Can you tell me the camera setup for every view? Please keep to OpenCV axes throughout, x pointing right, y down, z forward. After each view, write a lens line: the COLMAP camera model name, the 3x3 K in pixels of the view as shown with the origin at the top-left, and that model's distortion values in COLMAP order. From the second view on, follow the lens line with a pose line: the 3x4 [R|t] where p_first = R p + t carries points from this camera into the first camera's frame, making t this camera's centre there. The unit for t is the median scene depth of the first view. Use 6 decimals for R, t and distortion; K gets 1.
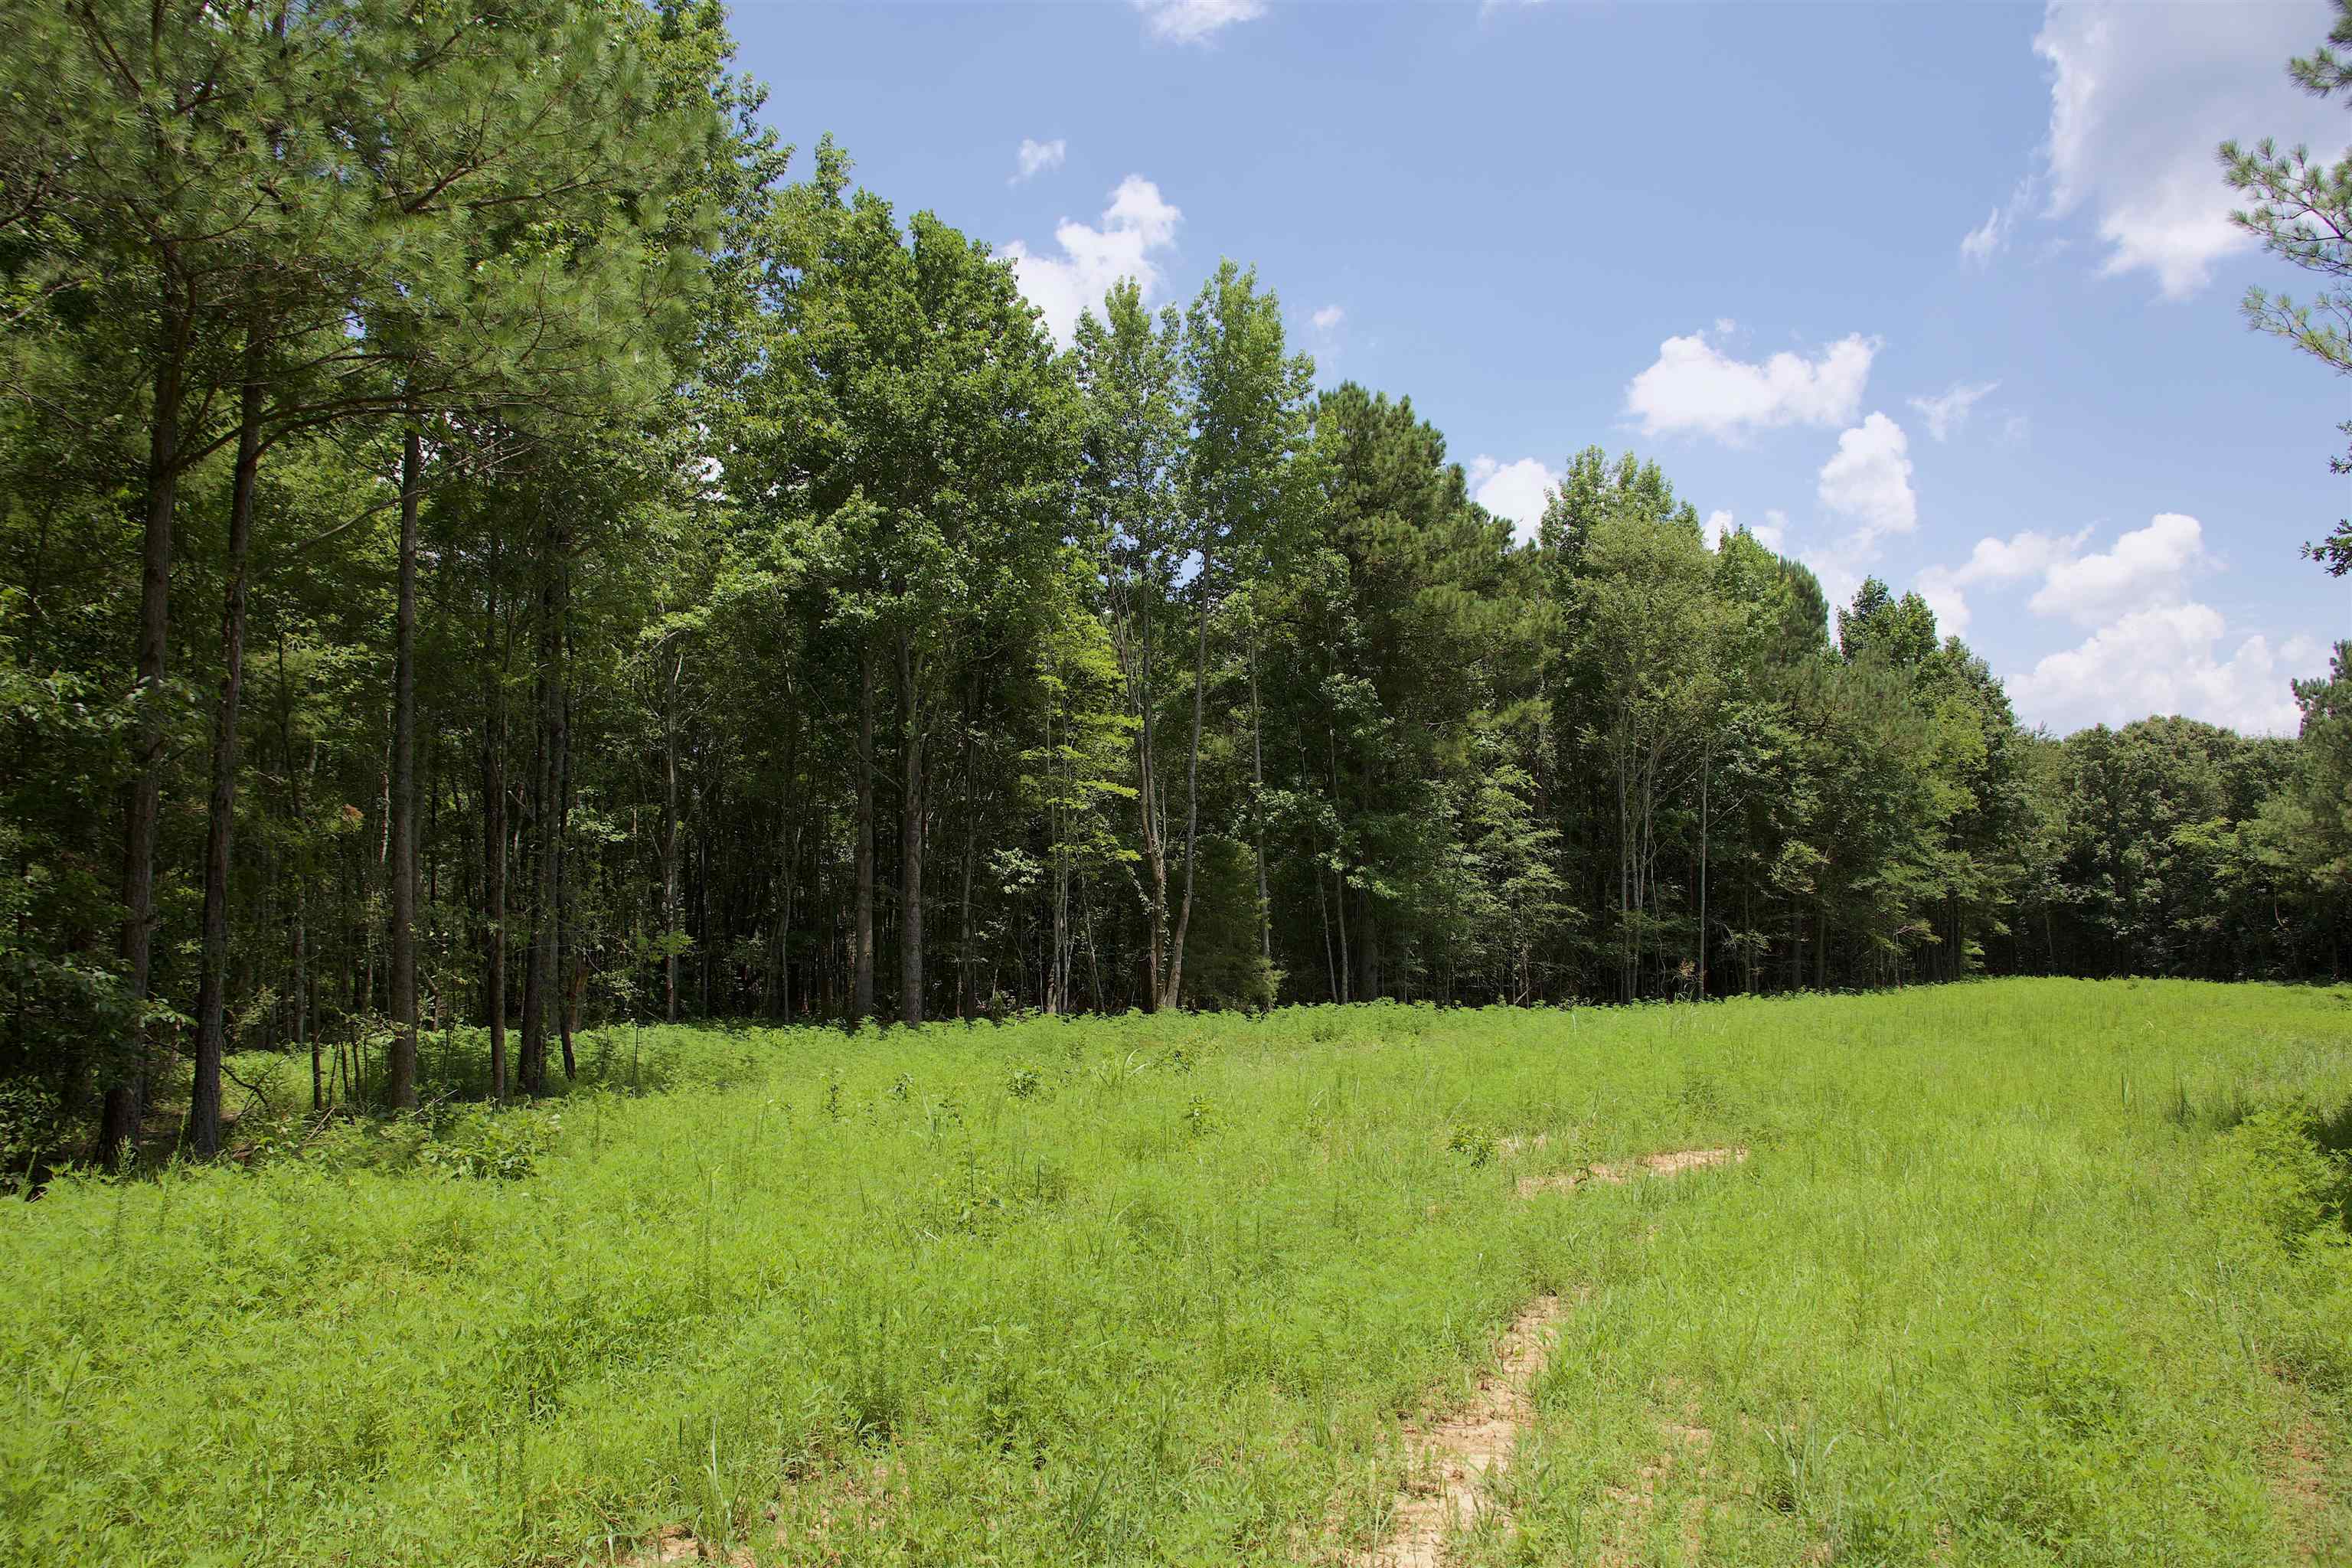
lens RADIAL K [[1952.3, 0, 1171.5], [0, 1952.3, 767.3], [0, 0, 1]] dist [-0.120815, 0.056688]
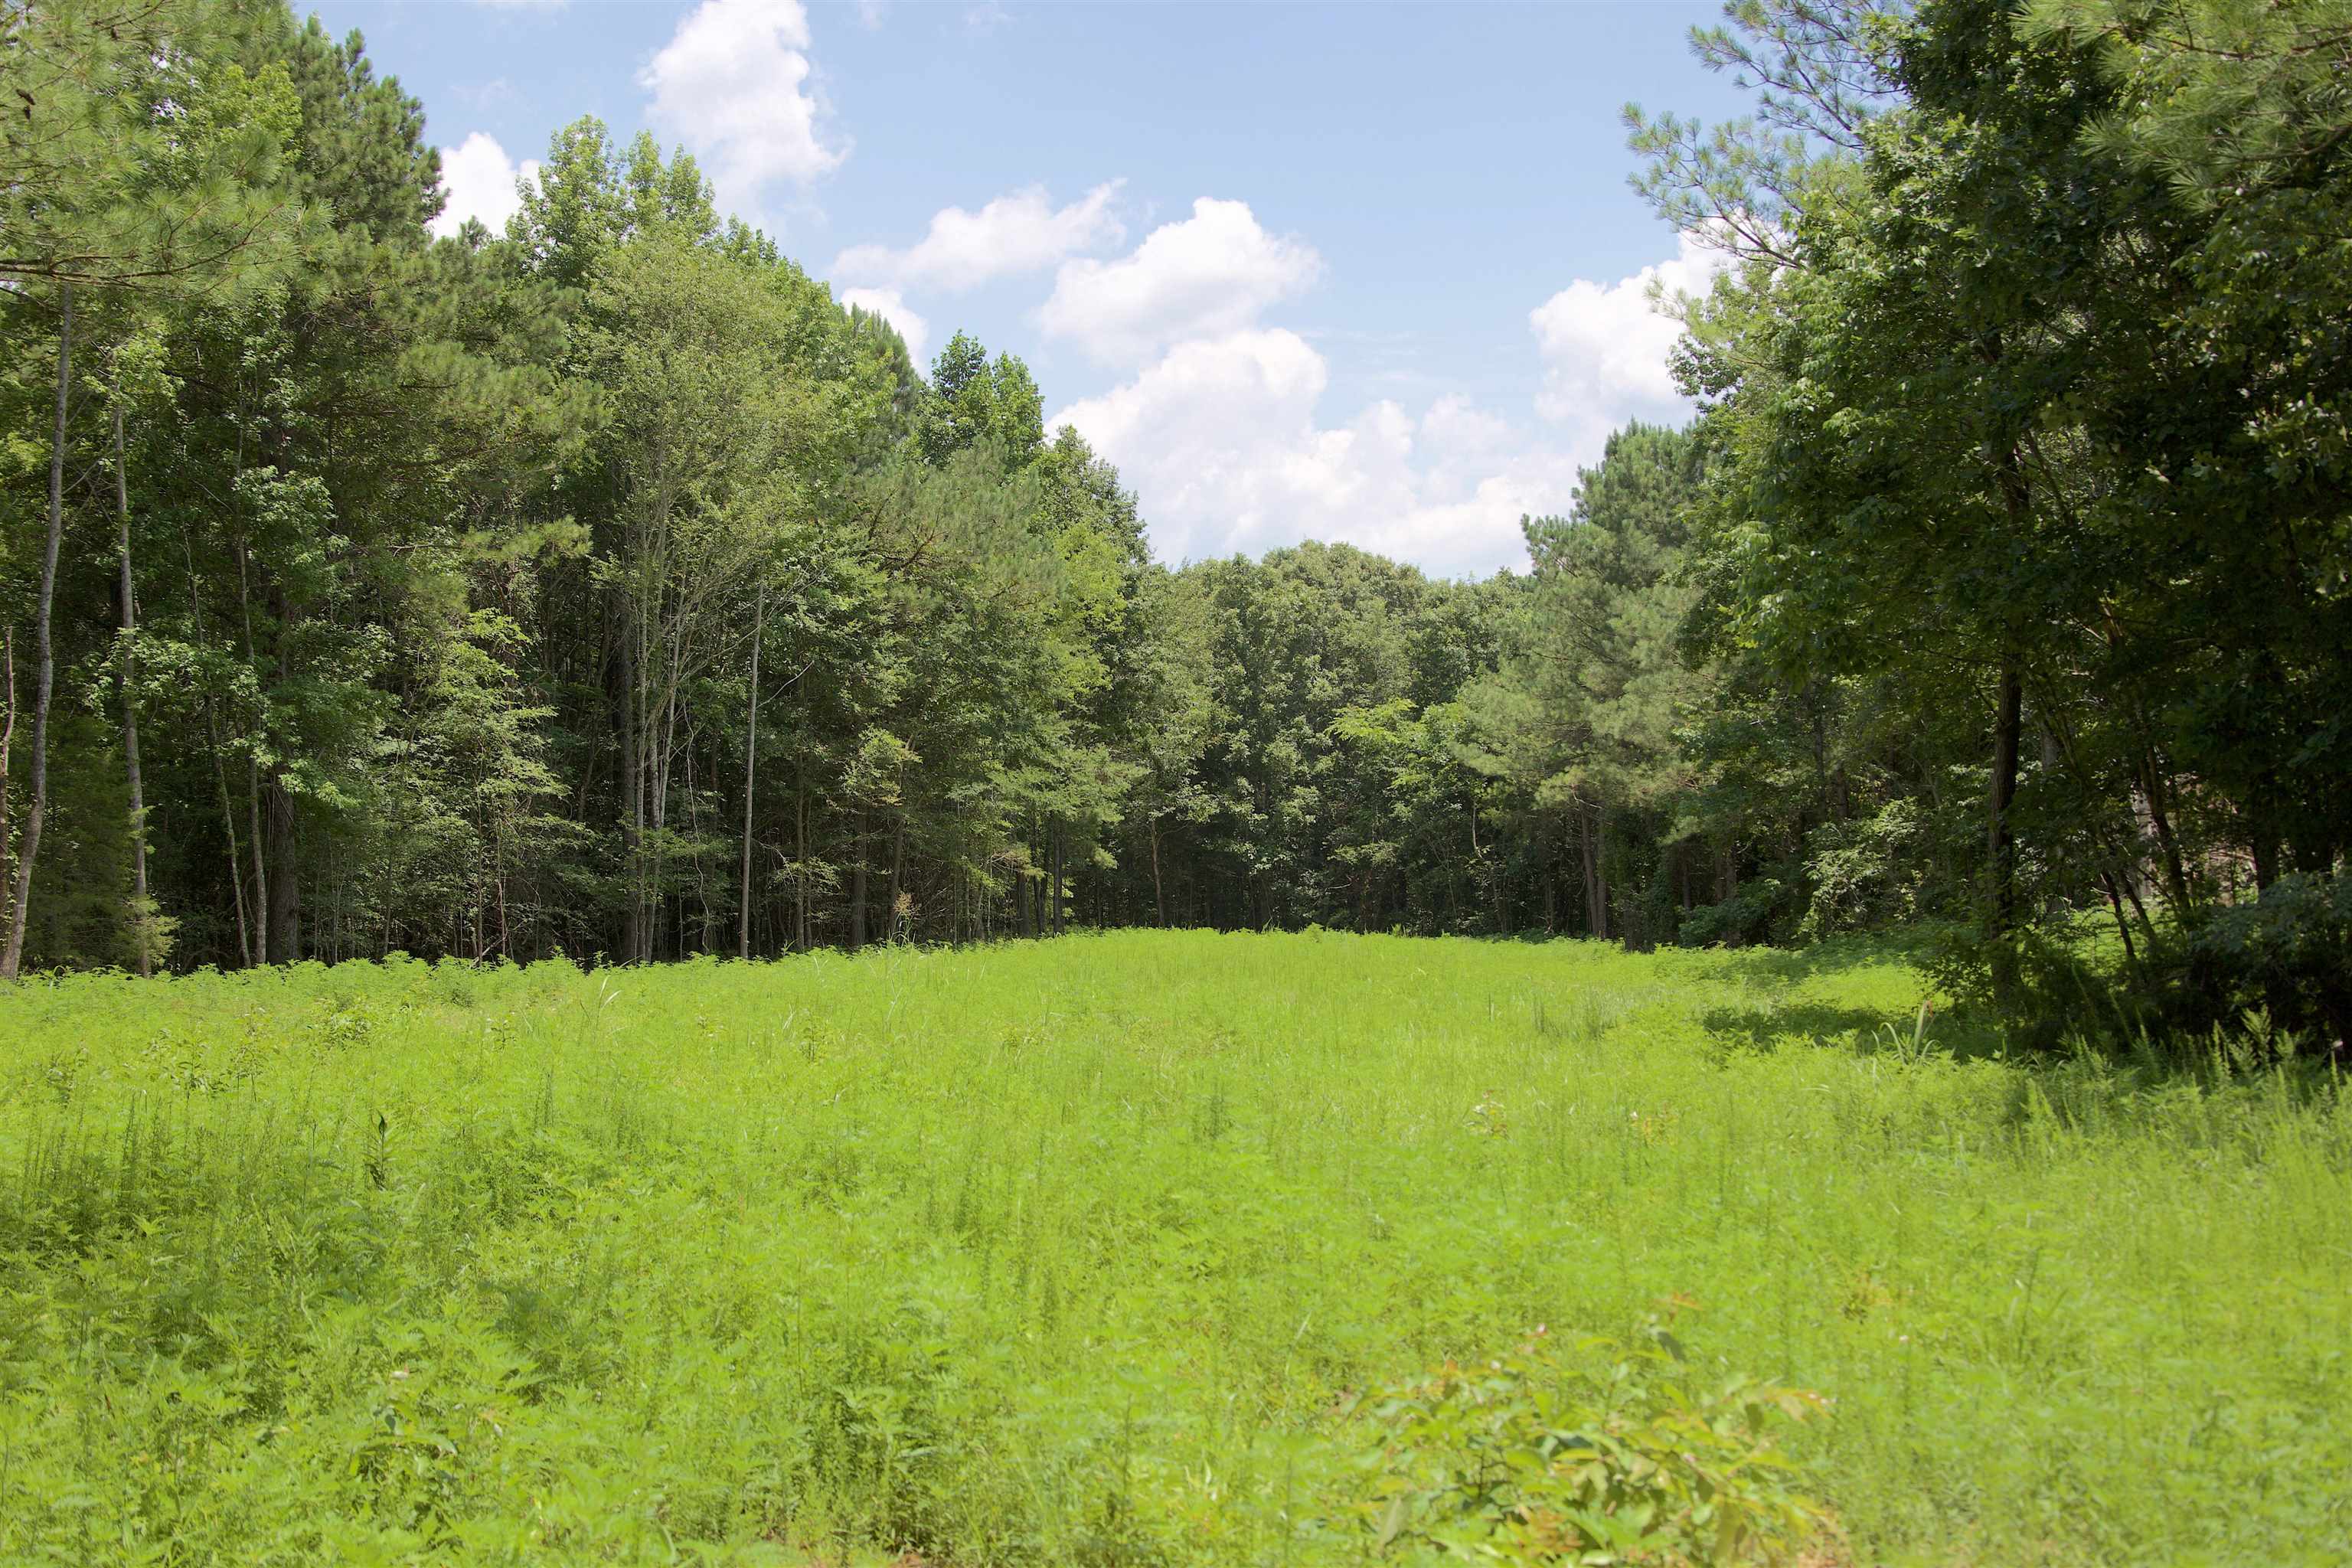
lens RADIAL K [[3841.0, 0, 1174.7], [0, 3841.0, 793.6], [0, 0, 1]] dist [0.168589, 0.000000]
pose [[0.888211, 0.007322, 0.459377, -0.212377], [-0.037788, 0.997650, 0.057162, -0.021262], [-0.457879, -0.068130, 0.886400, -0.268537]]
